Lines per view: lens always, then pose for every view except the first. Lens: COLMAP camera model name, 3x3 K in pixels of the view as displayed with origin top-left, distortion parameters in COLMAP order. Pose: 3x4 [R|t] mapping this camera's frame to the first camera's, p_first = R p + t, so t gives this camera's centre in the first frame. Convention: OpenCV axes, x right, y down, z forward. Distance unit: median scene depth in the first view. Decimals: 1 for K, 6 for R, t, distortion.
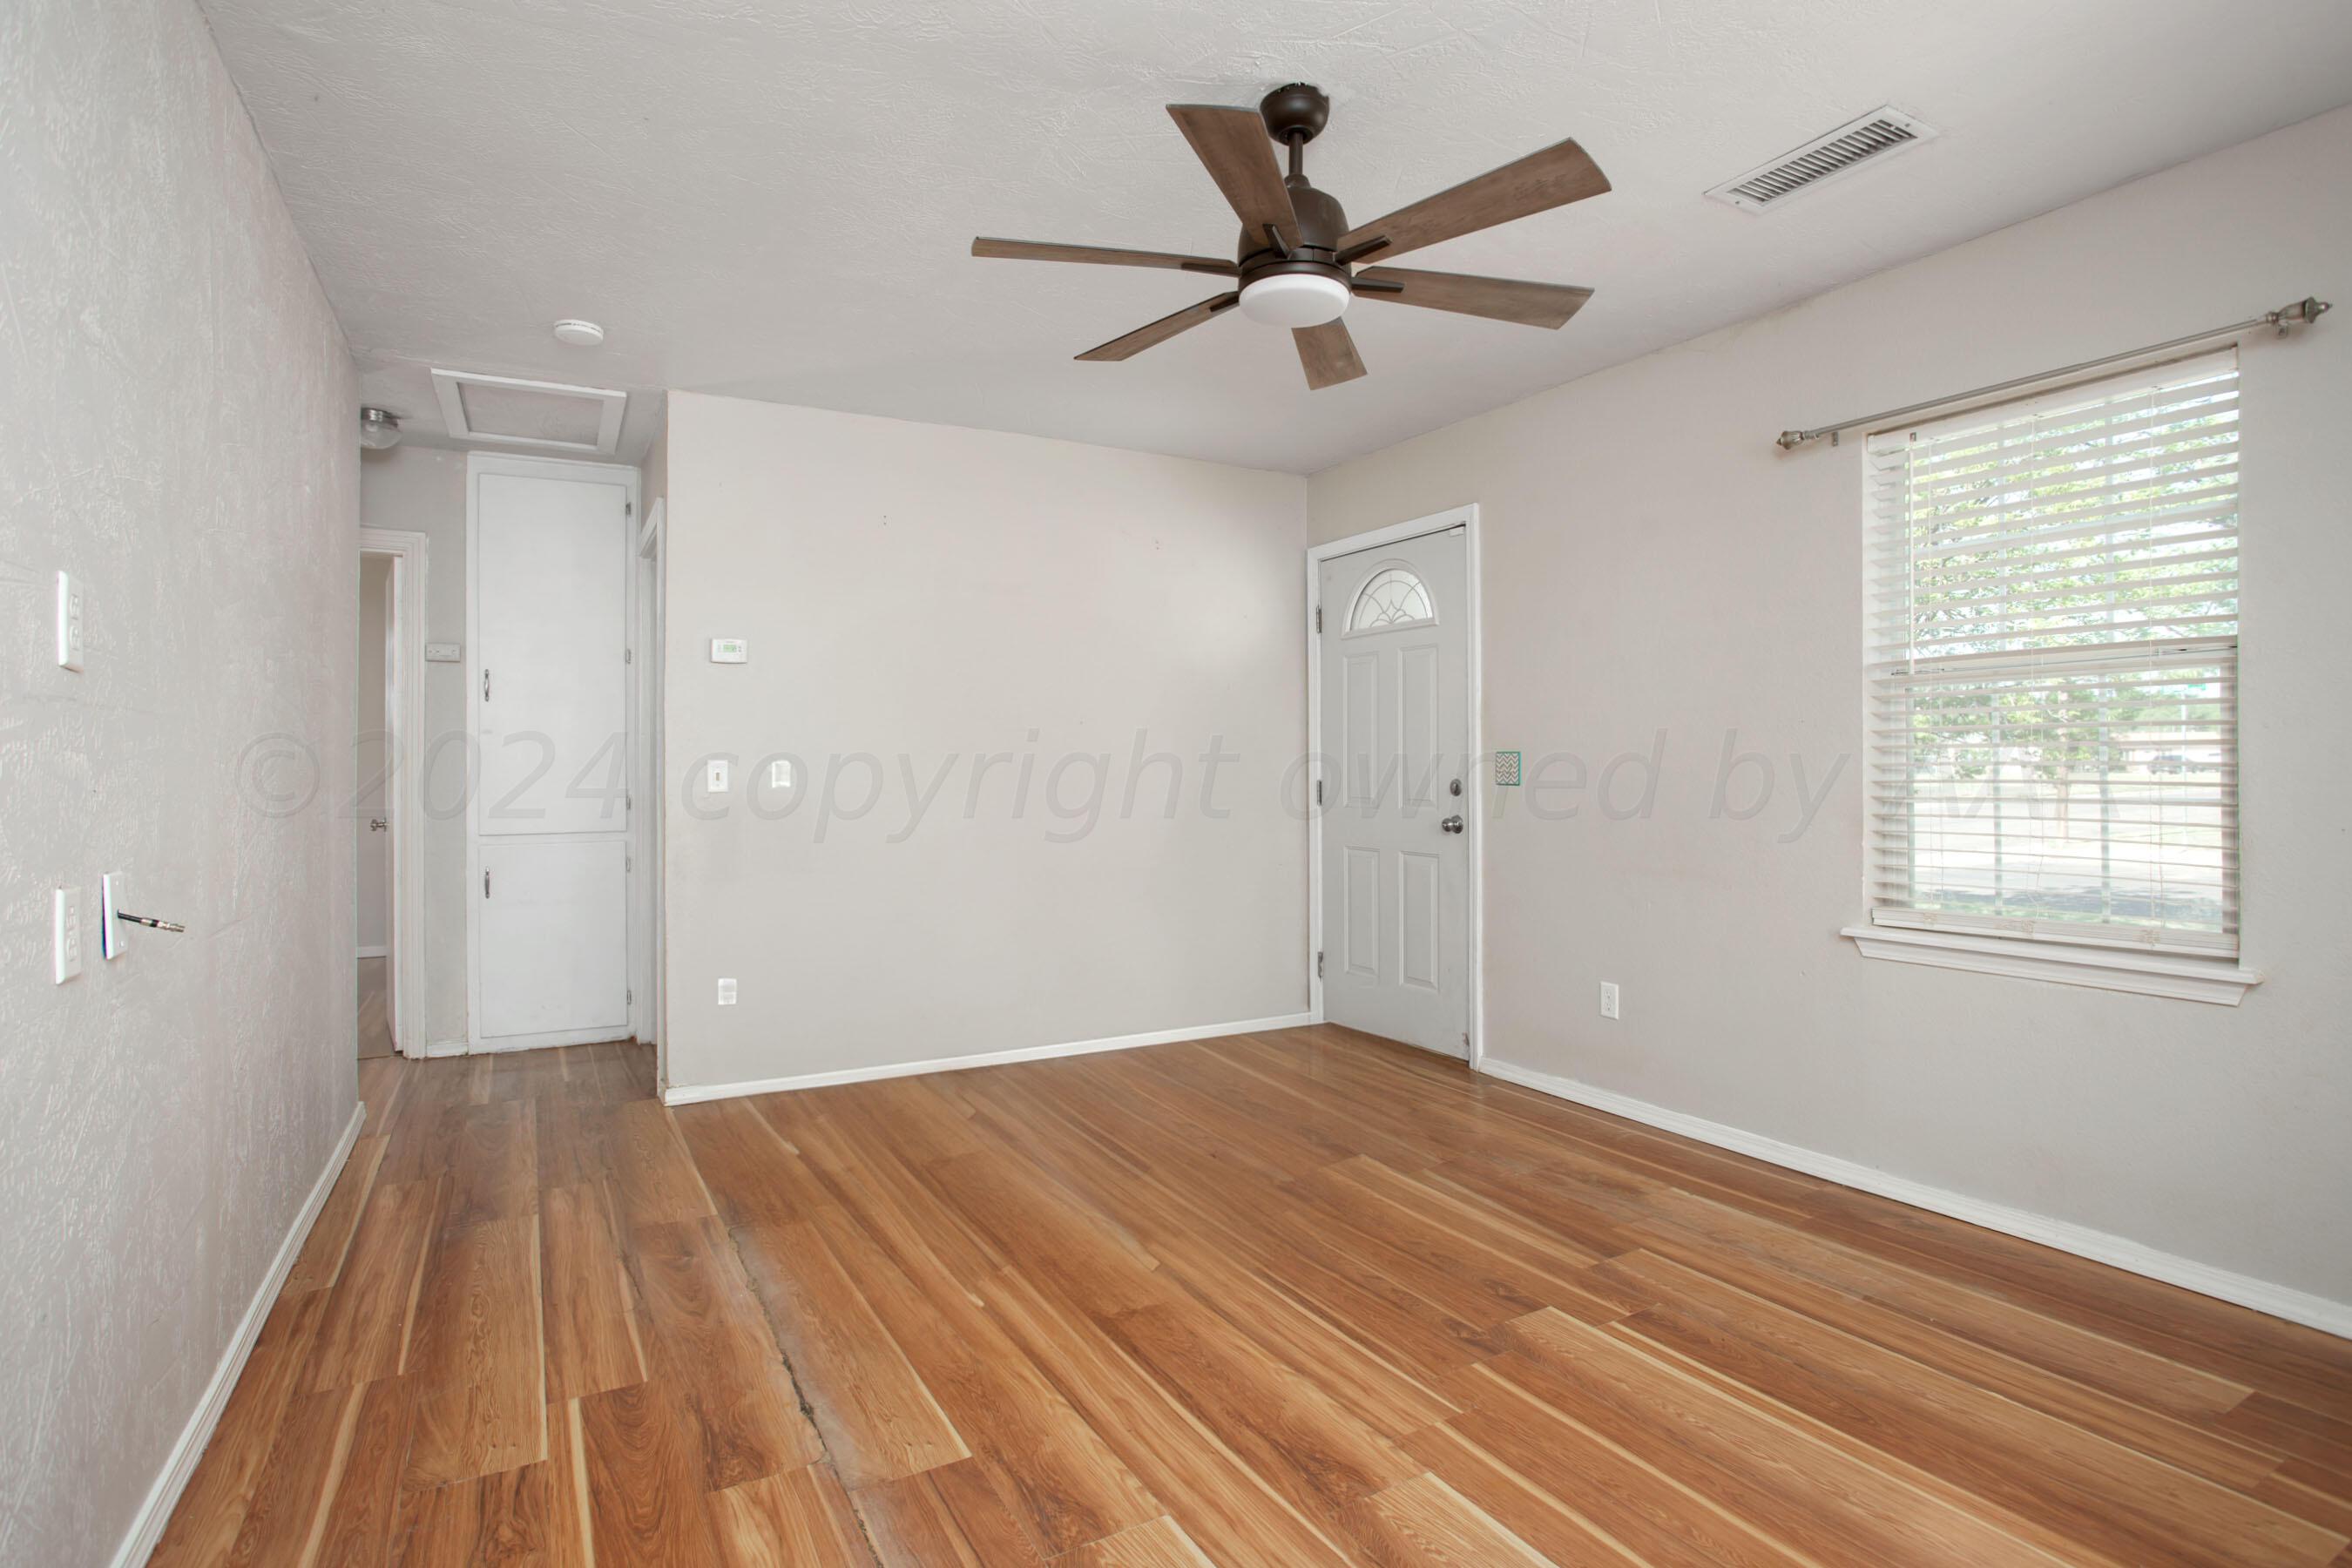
lens RADIAL K [[1166.6, 0, 1187.3], [0, 1166.6, 782.5], [0, 0, 1]] dist [-0.038343, 0.009848]
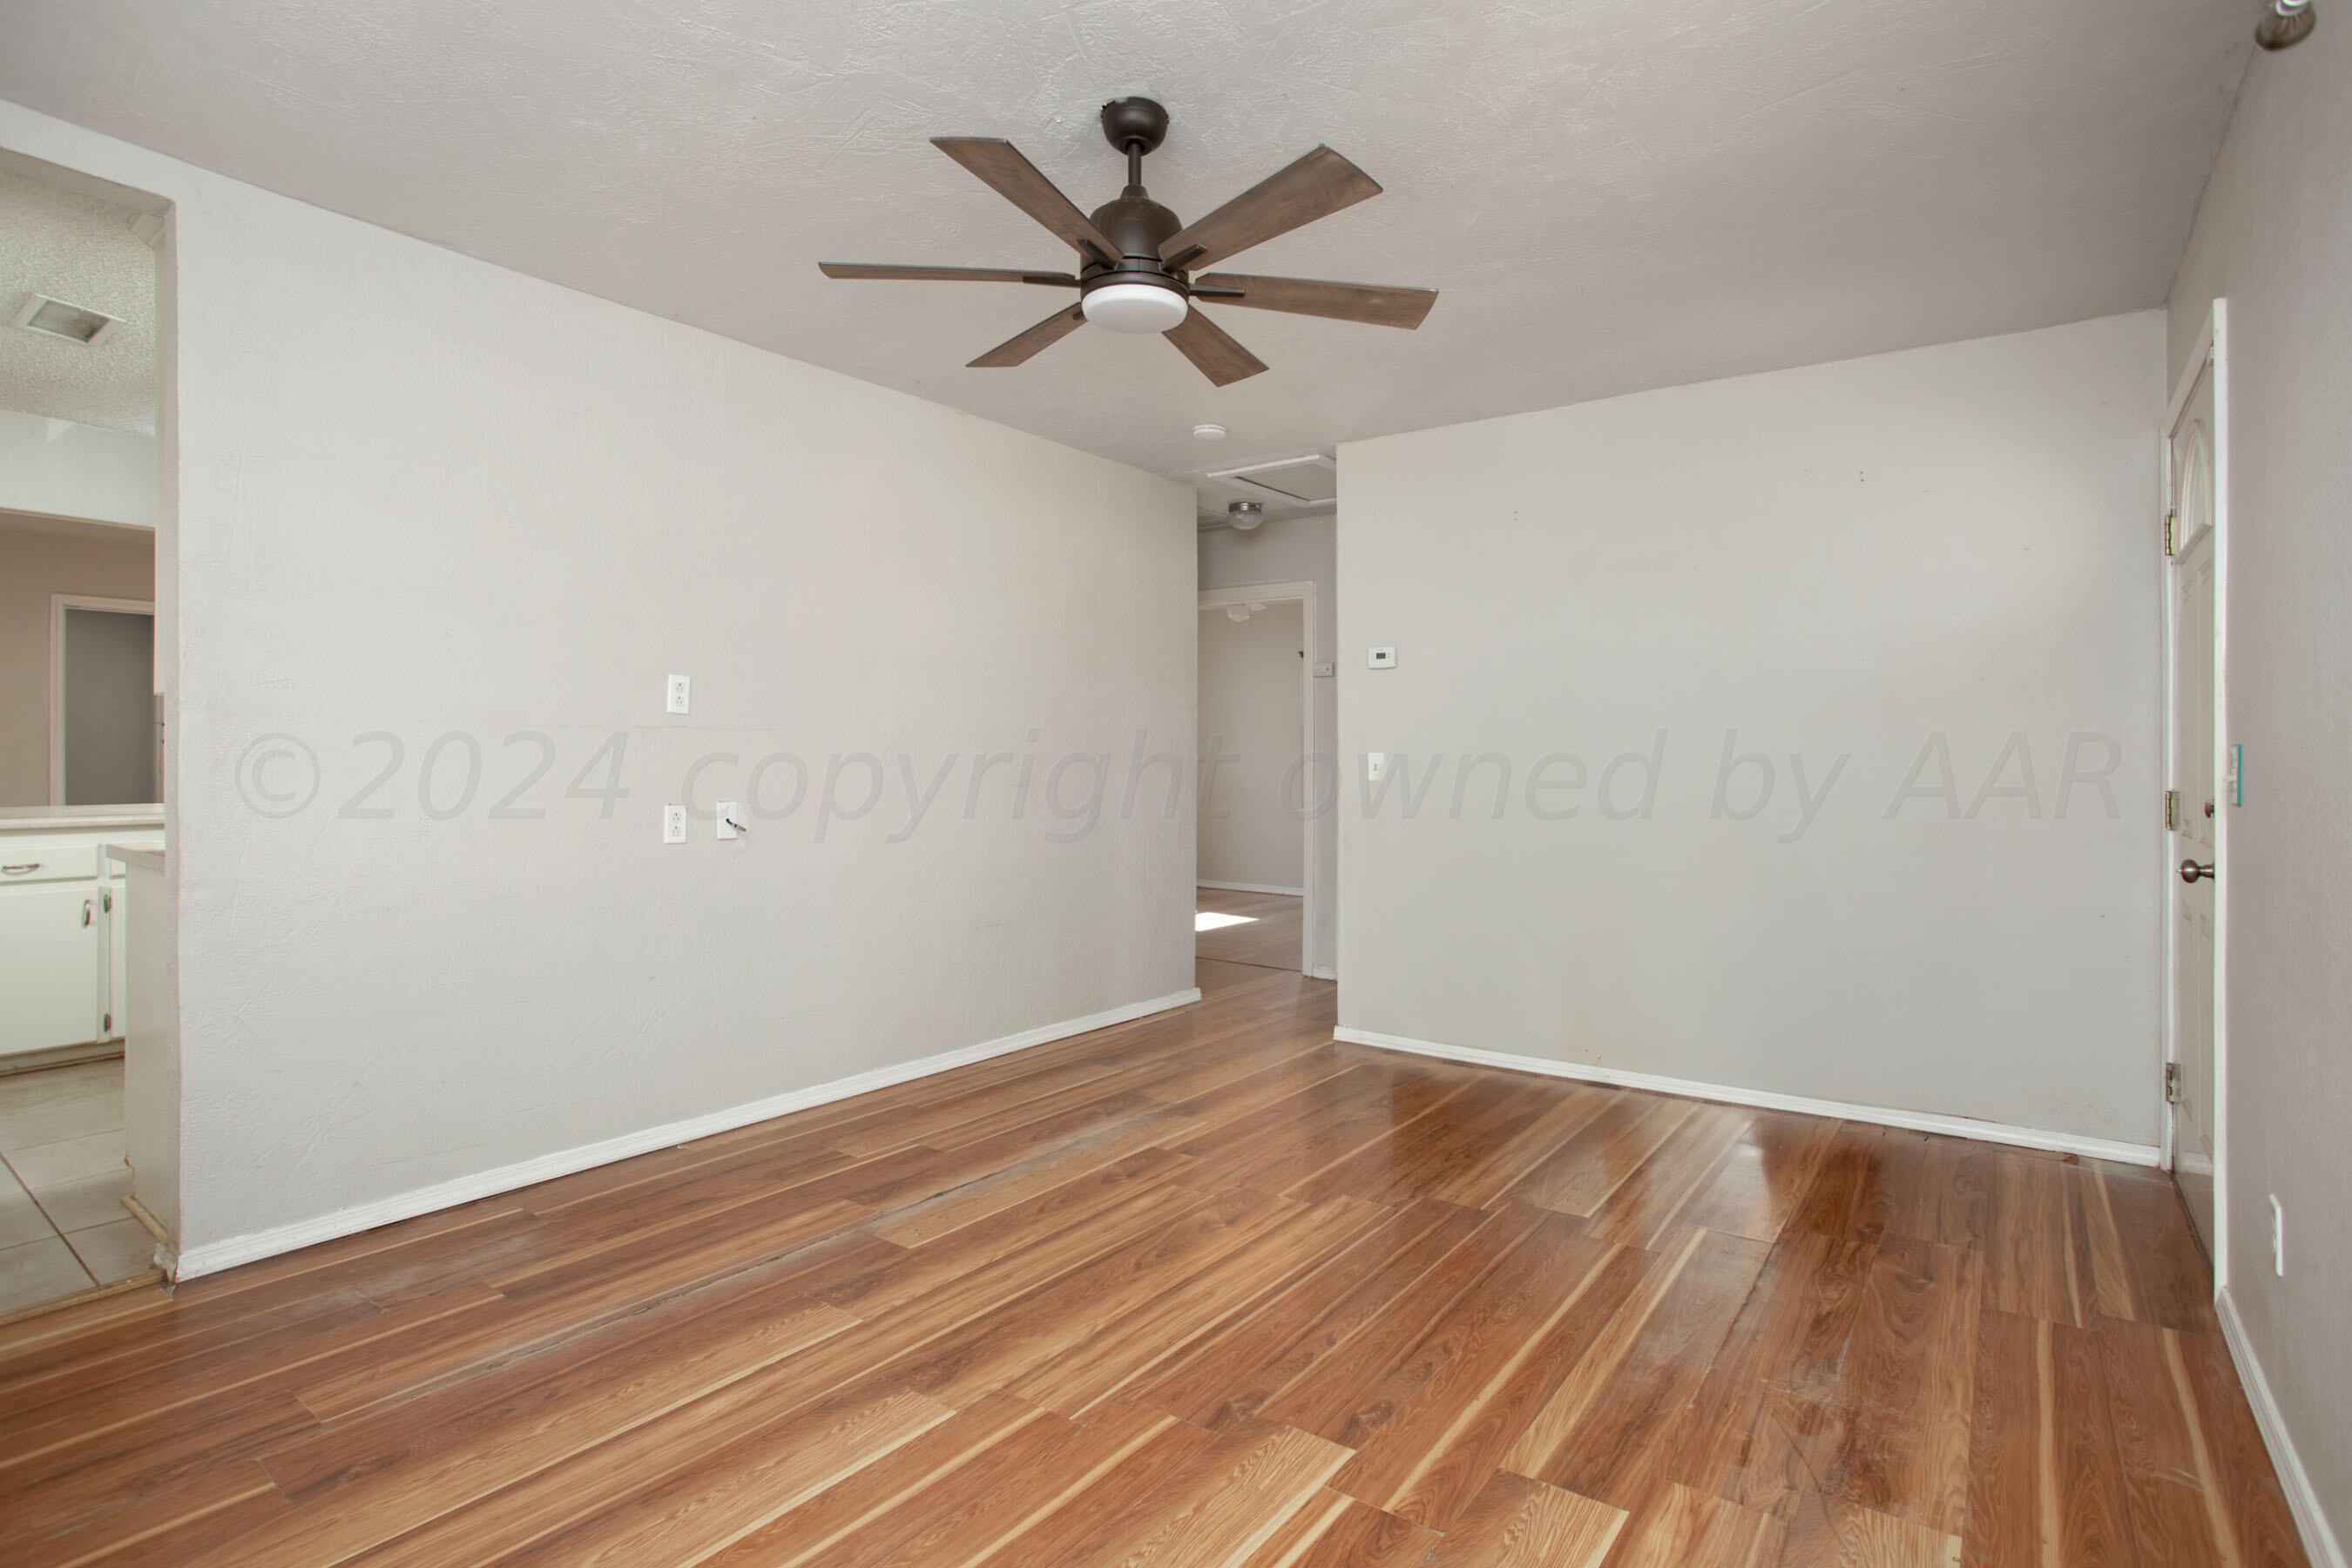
lens RADIAL K [[1166.6, 0, 1172.2], [0, 1166.6, 782.3], [0, 0, 1]] dist [-0.038343, 0.009848]
pose [[0.389842, 0.012681, -0.920794, 1.011725], [-0.009585, 0.999907, 0.009712, -0.006683], [0.920832, 0.005040, 0.389928, 0.597601]]
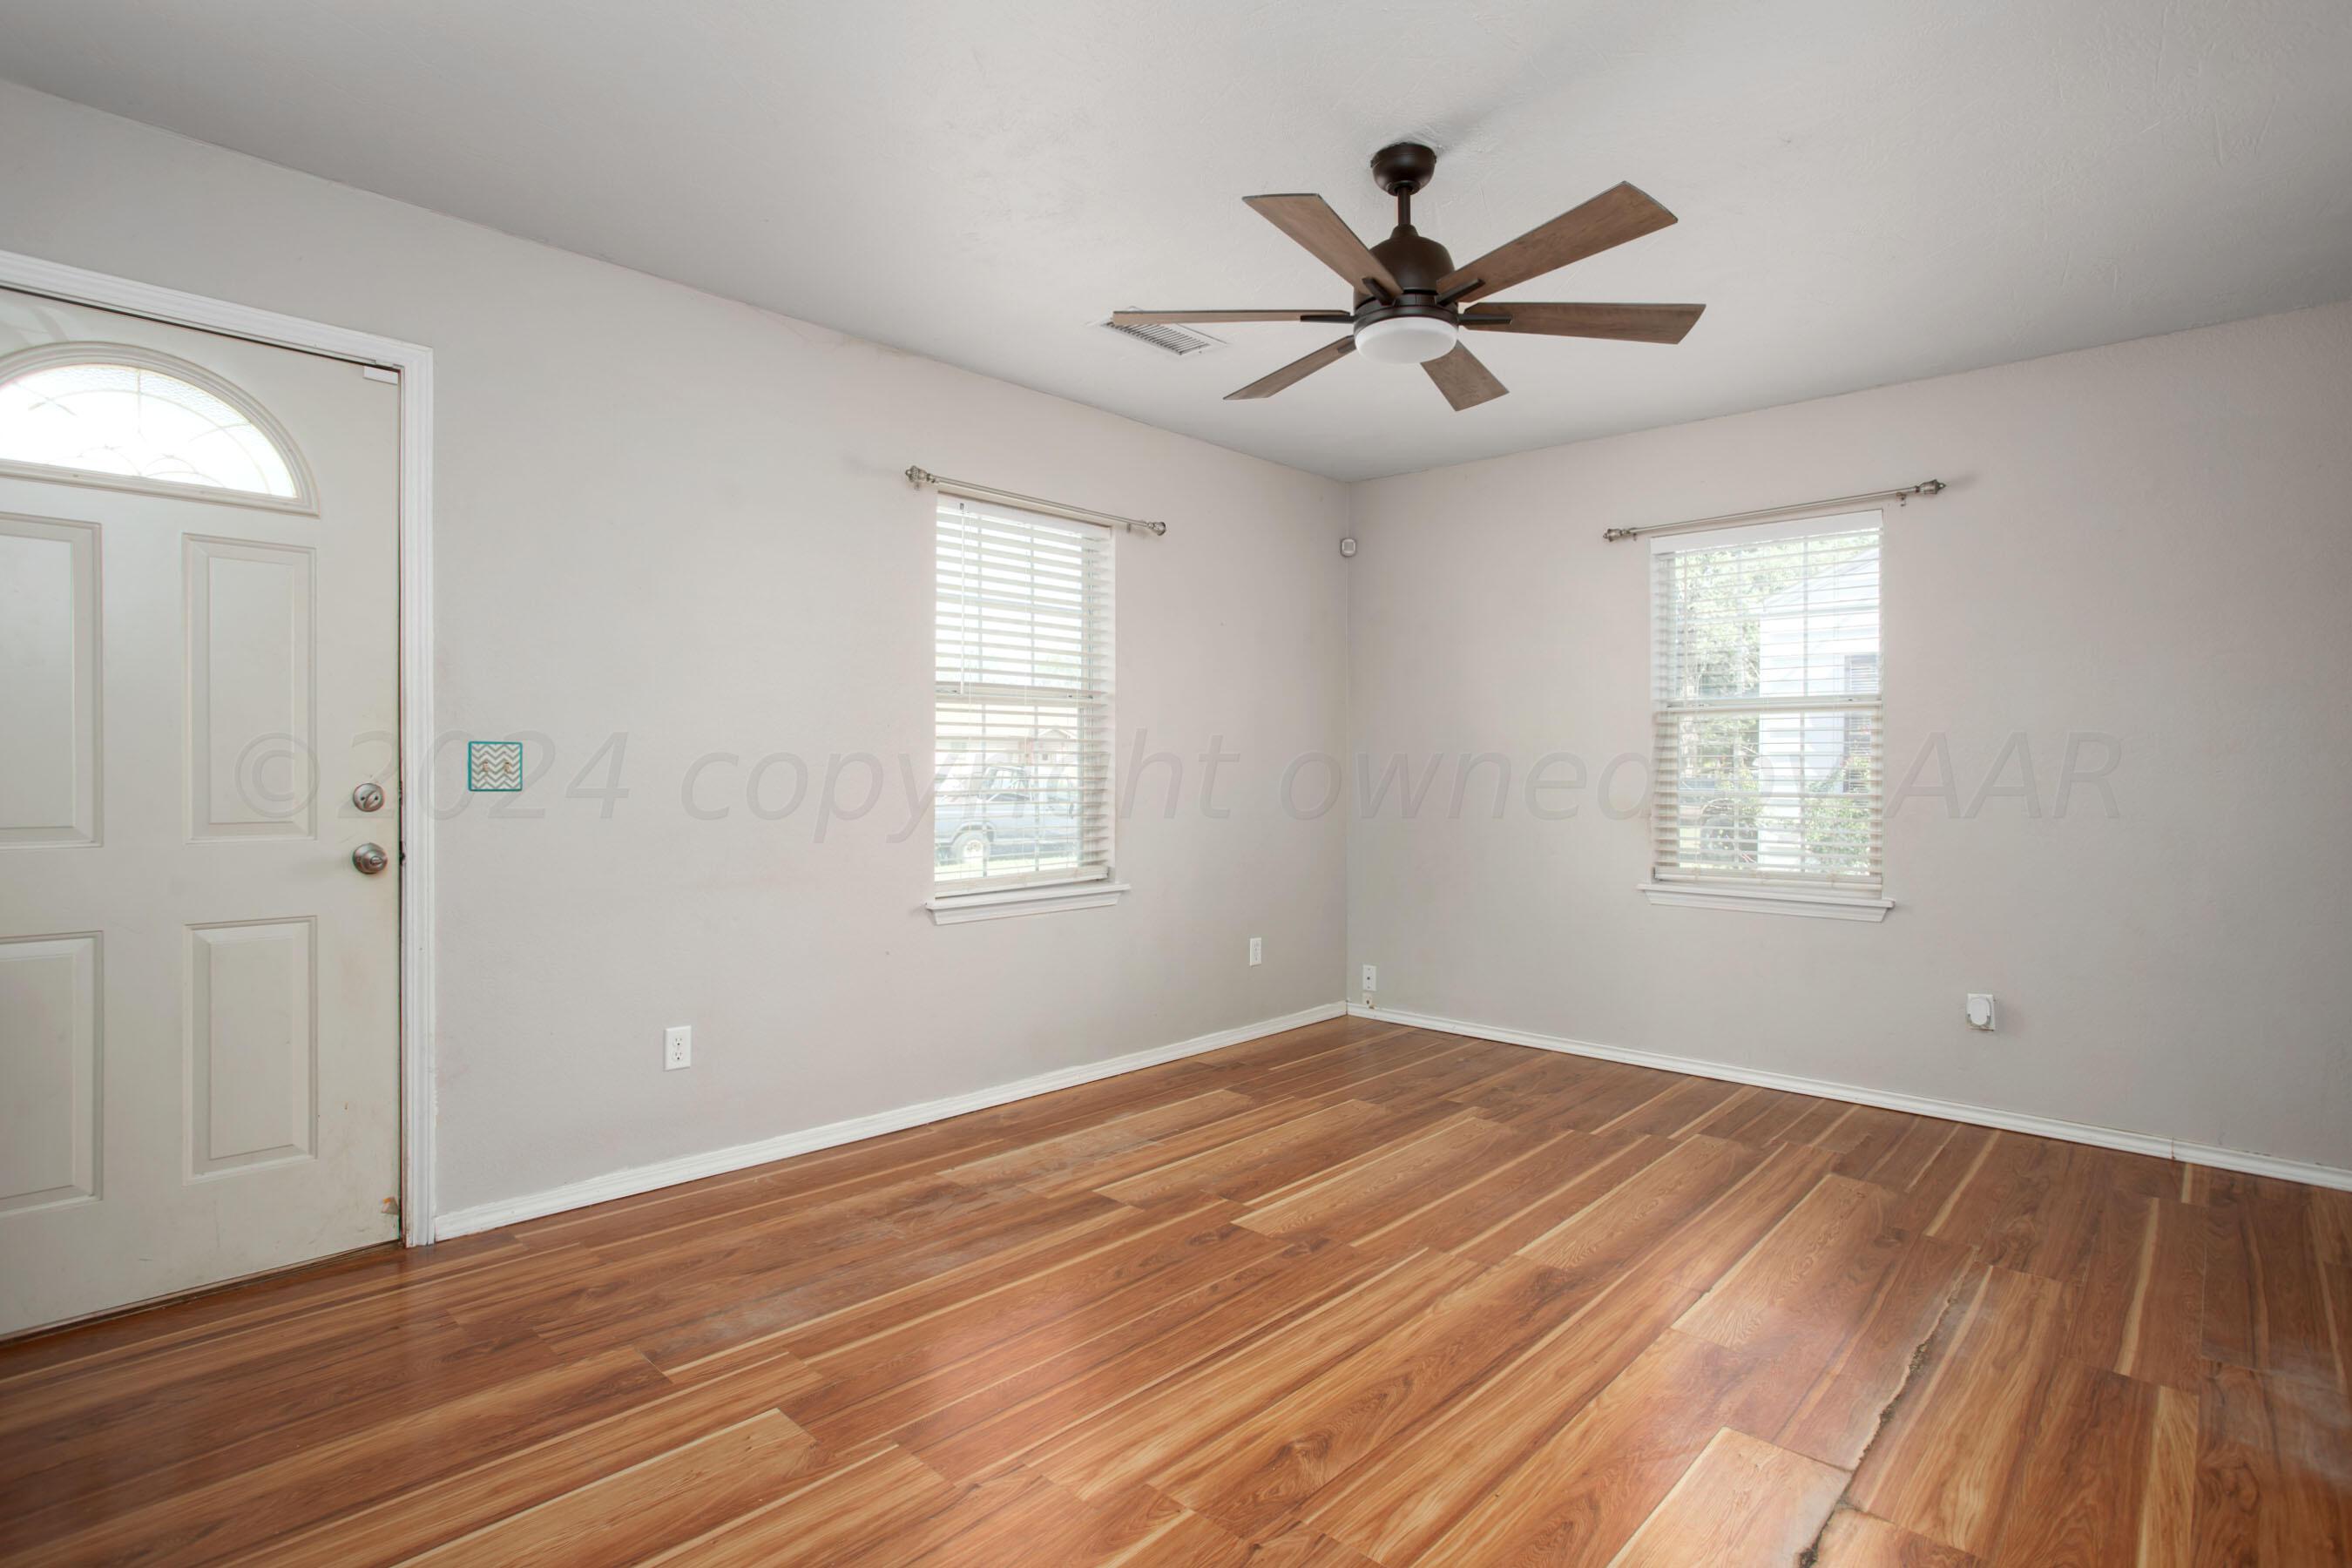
lens RADIAL K [[1166.6, 0, 1171.3], [0, 1166.6, 773.3], [0, 0, 1]] dist [-0.038343, 0.009848]
pose [[-0.278545, 0.001722, 0.960422, -0.853666], [0.004127, 0.999991, -0.000596, -0.011540], [-0.960414, 0.003797, -0.278549, 1.439017]]
